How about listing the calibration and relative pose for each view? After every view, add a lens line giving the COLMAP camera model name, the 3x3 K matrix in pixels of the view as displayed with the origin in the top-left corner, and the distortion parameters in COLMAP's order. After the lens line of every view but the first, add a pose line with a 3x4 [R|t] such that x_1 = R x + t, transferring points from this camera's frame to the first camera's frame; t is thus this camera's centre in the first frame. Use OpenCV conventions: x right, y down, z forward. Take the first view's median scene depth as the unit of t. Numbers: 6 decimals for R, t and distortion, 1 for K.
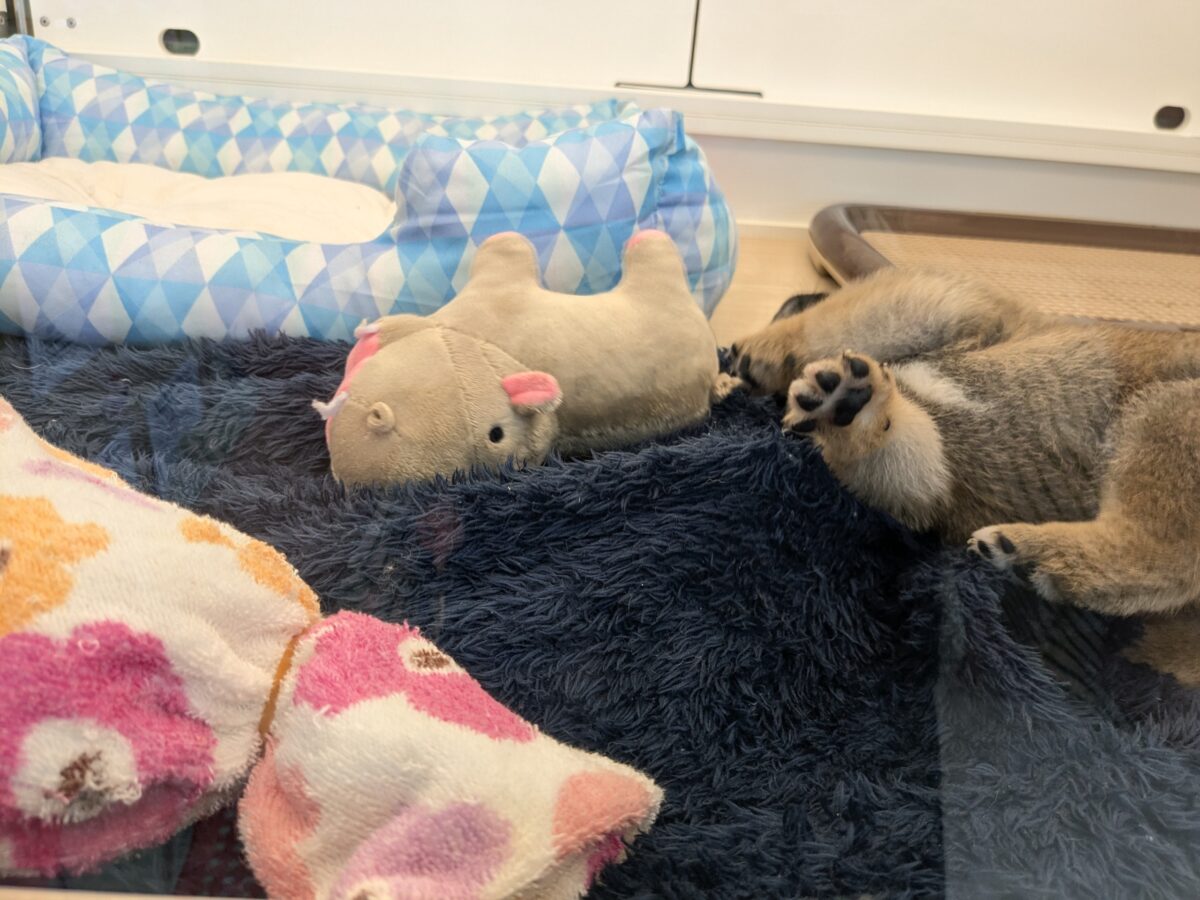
lens RADIAL K [[942.5, 0, 577.5], [0, 942.5, 452.8], [0, 0, 1]] dist [0.000925, -0.046944]
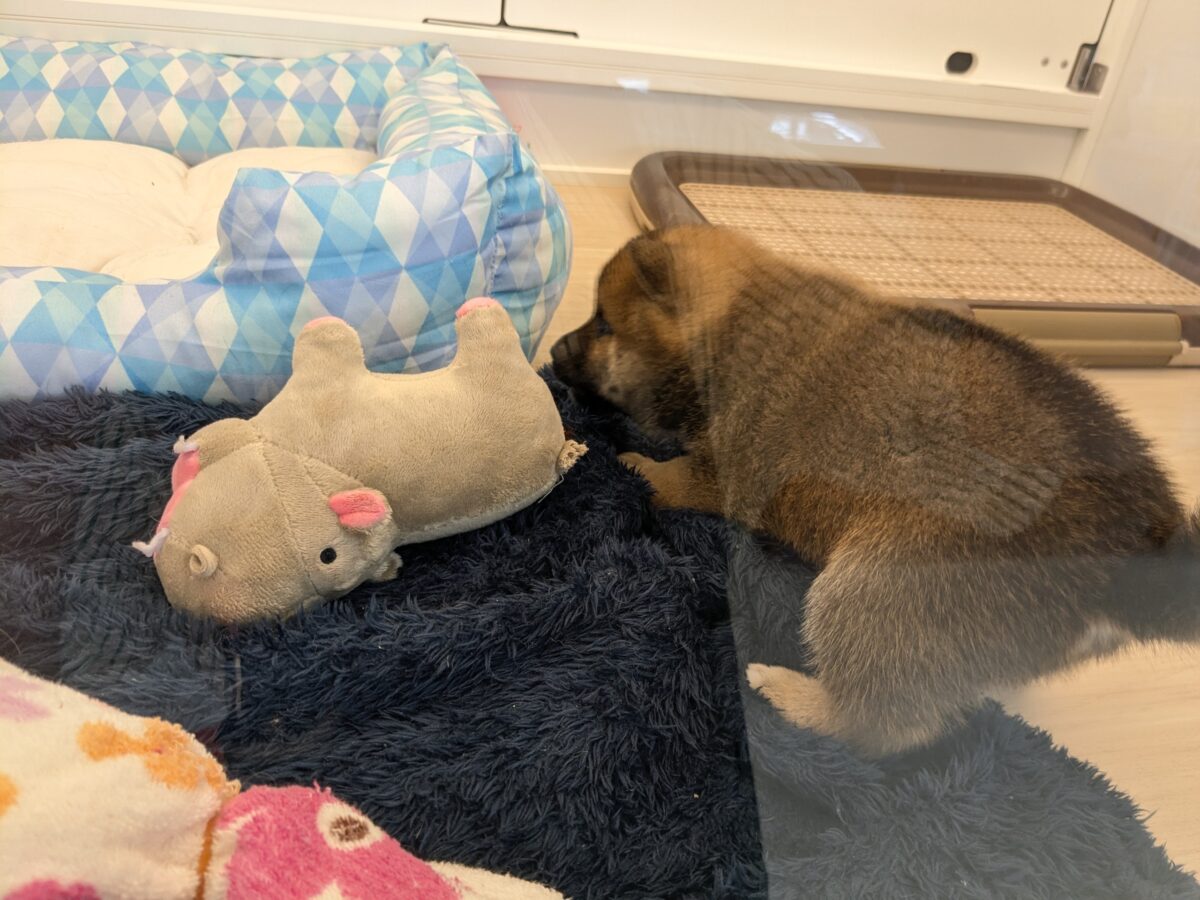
lens RADIAL K [[950.4, 0, 599.0], [0, 950.4, 475.2], [0, 0, 1]] dist [-0.007525, -0.037405]
pose [[0.975081, -0.073059, 0.209475, -0.039578], [0.041291, 0.987486, 0.152203, -0.165098], [-0.217974, -0.139761, 0.965896, -0.015887]]
